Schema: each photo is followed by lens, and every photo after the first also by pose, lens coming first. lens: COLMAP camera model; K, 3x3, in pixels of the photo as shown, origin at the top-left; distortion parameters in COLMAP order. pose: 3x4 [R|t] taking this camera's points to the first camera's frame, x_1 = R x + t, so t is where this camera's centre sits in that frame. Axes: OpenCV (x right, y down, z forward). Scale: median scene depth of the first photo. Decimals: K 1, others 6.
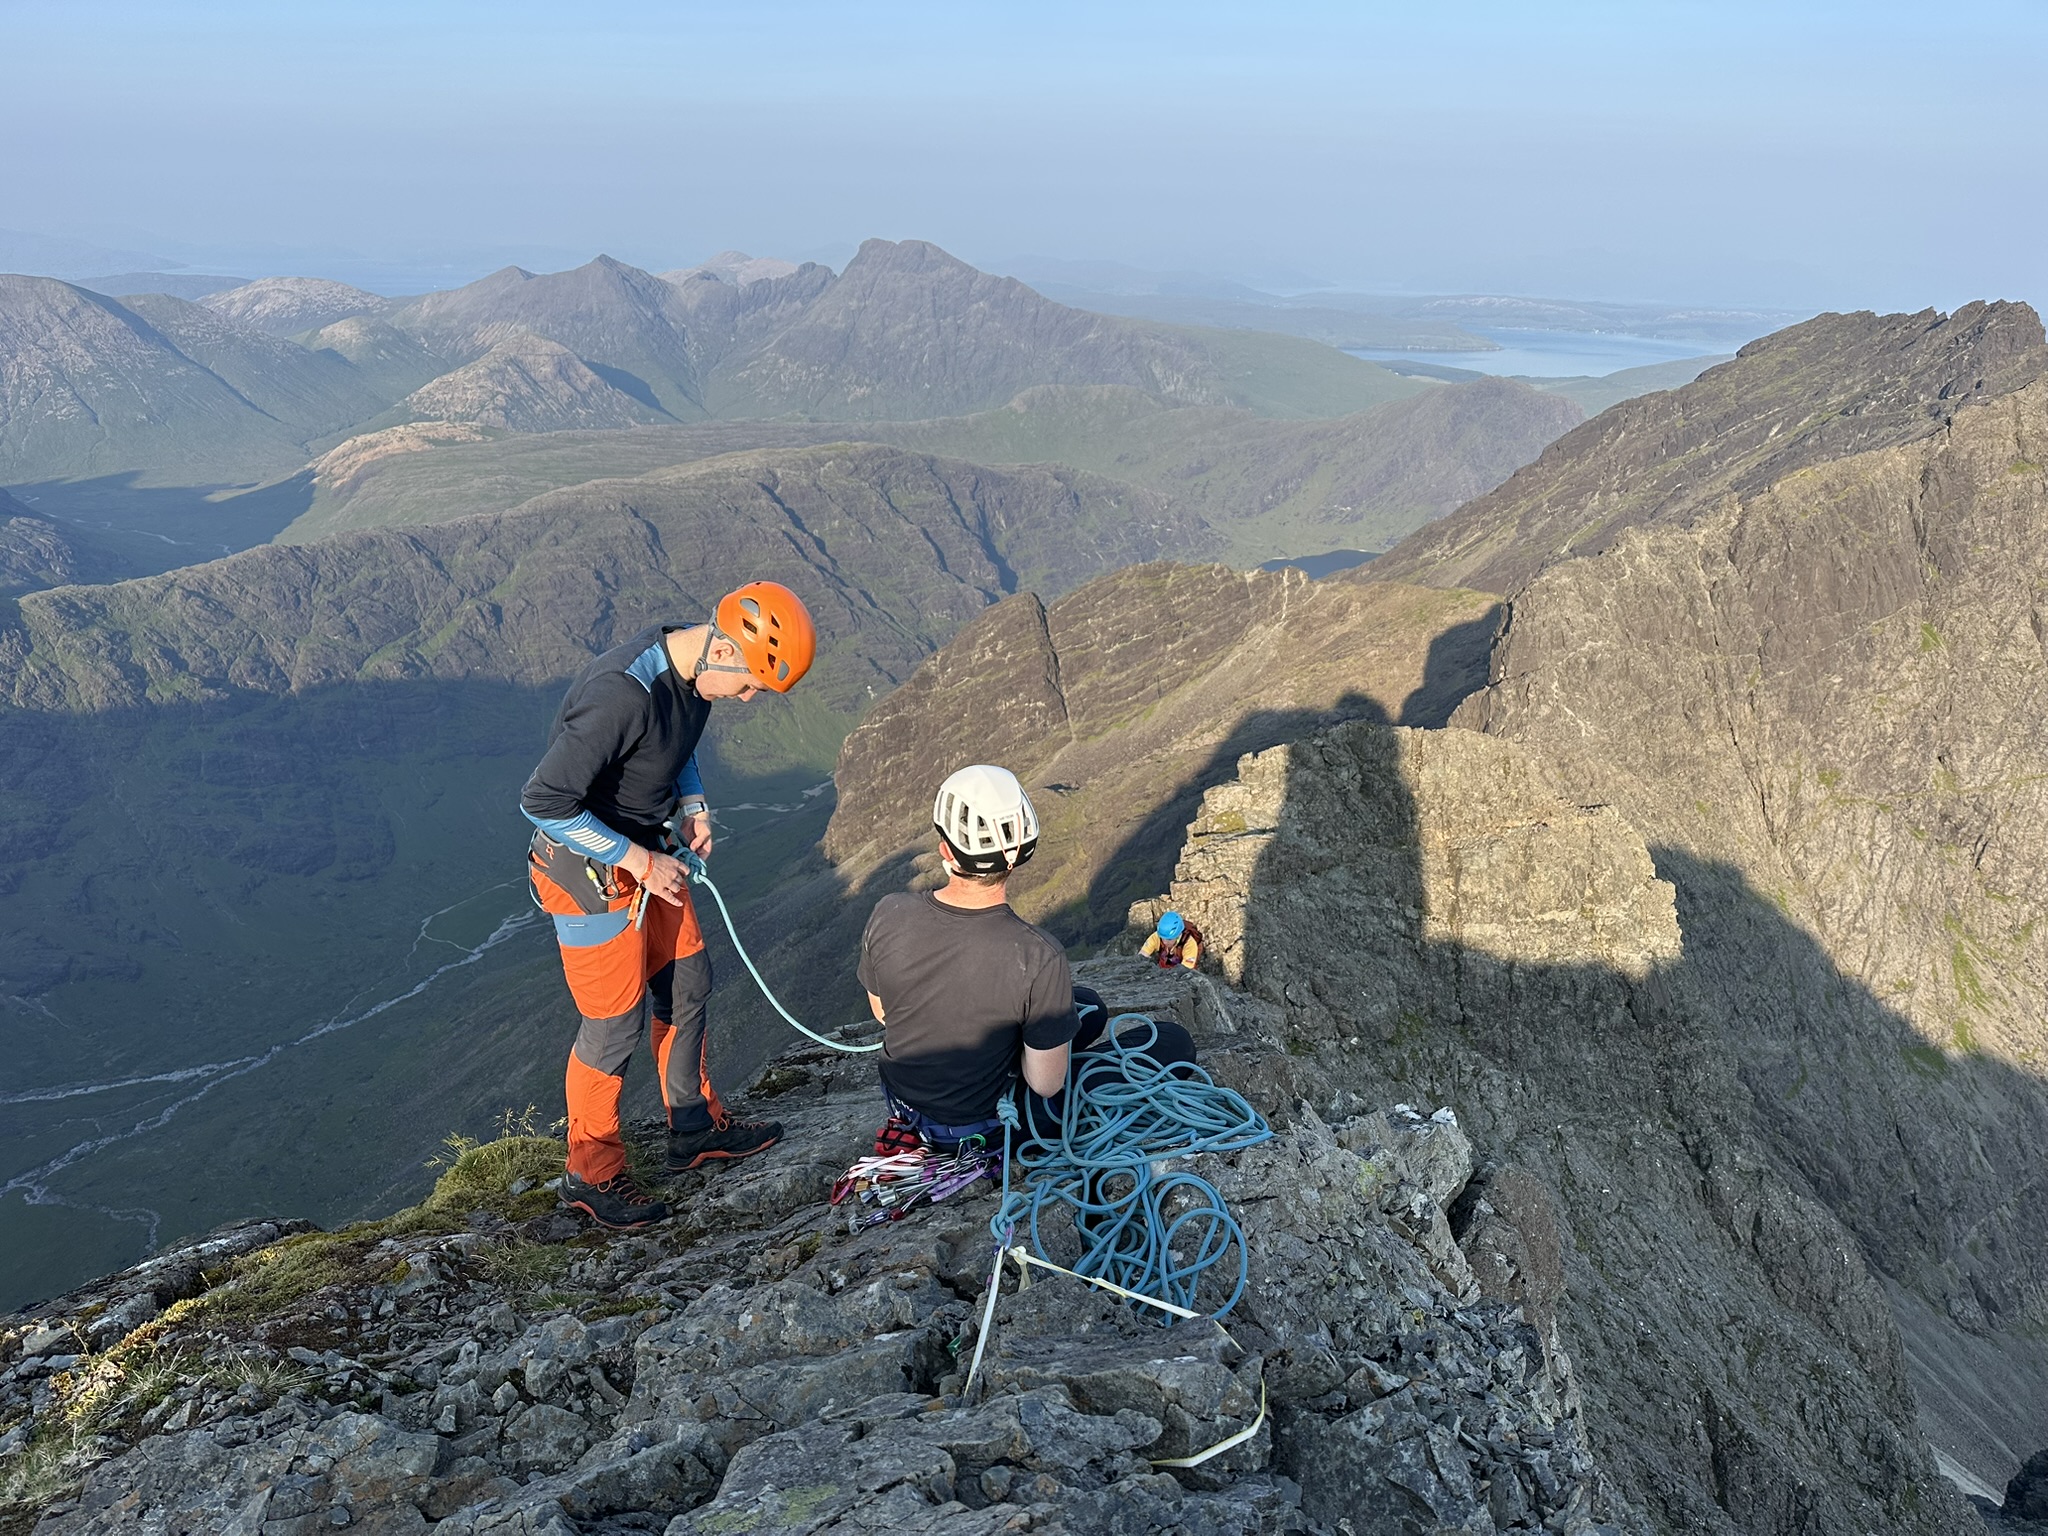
lens RADIAL K [[1437.9, 0, 1017.7], [0, 1437.9, 789.2], [0, 0, 1]] dist [0.094534, -0.018092]
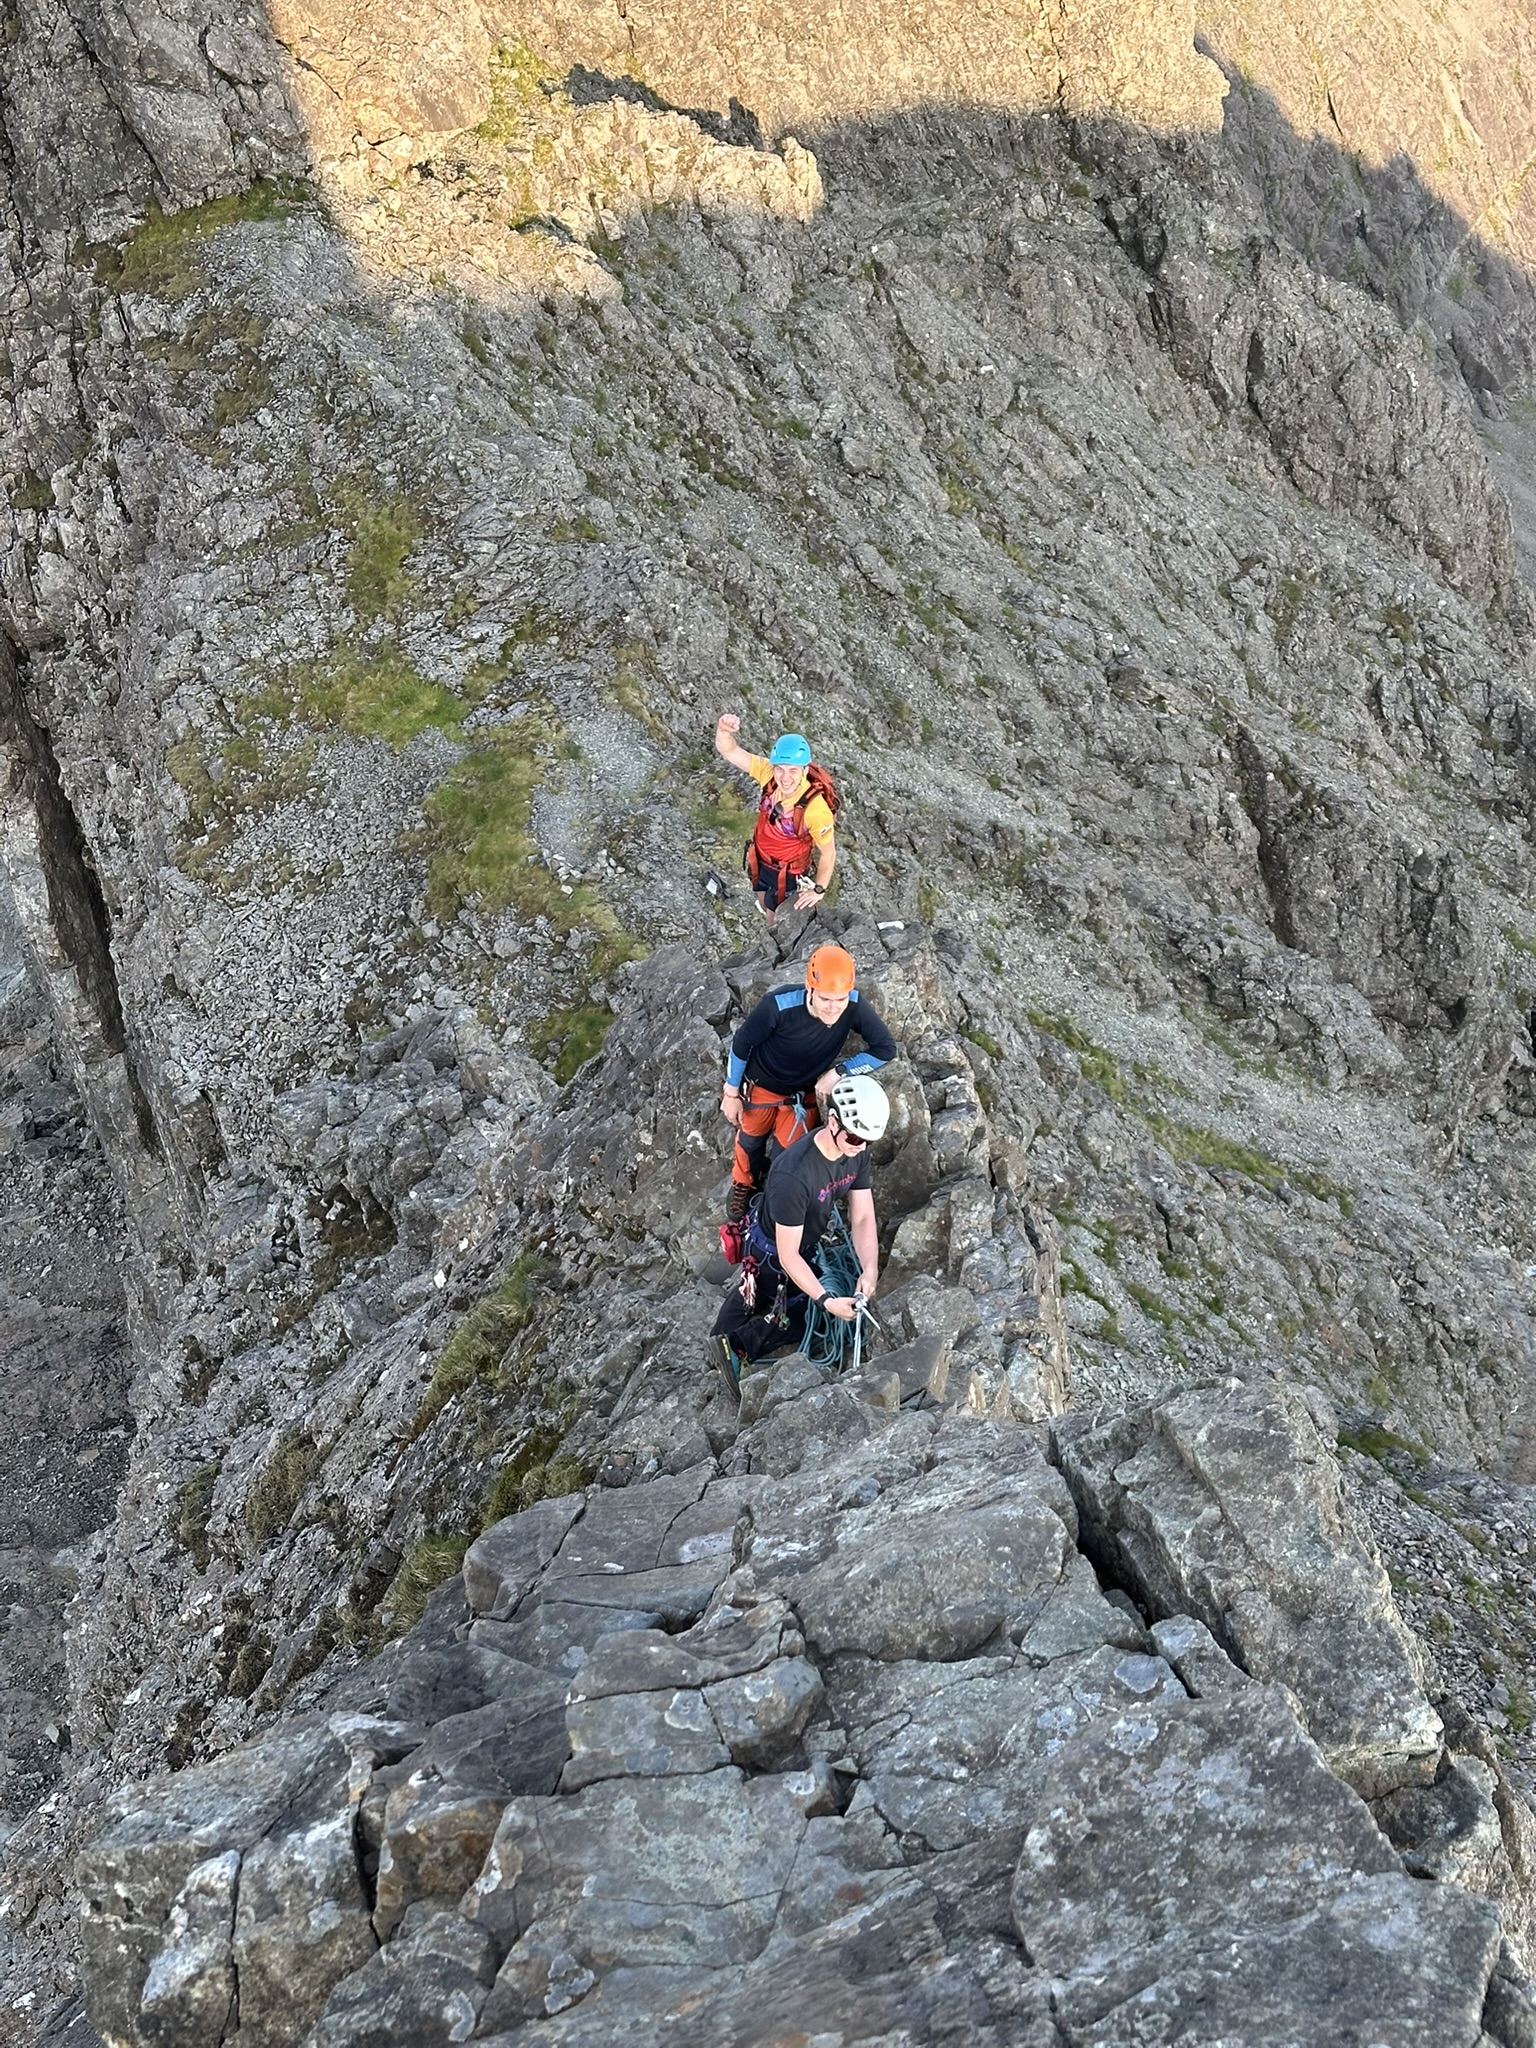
lens RADIAL K [[2880.8, 0, 762.8], [0, 2880.8, 1034.2], [0, 0, 1]] dist [0.112788, 0.000000]
pose [[0.913760, -0.294563, 0.279778, 0.029463], [0.142583, 0.877398, 0.458086, 0.036426], [-0.380411, -0.378689, 0.843731, 0.205758]]
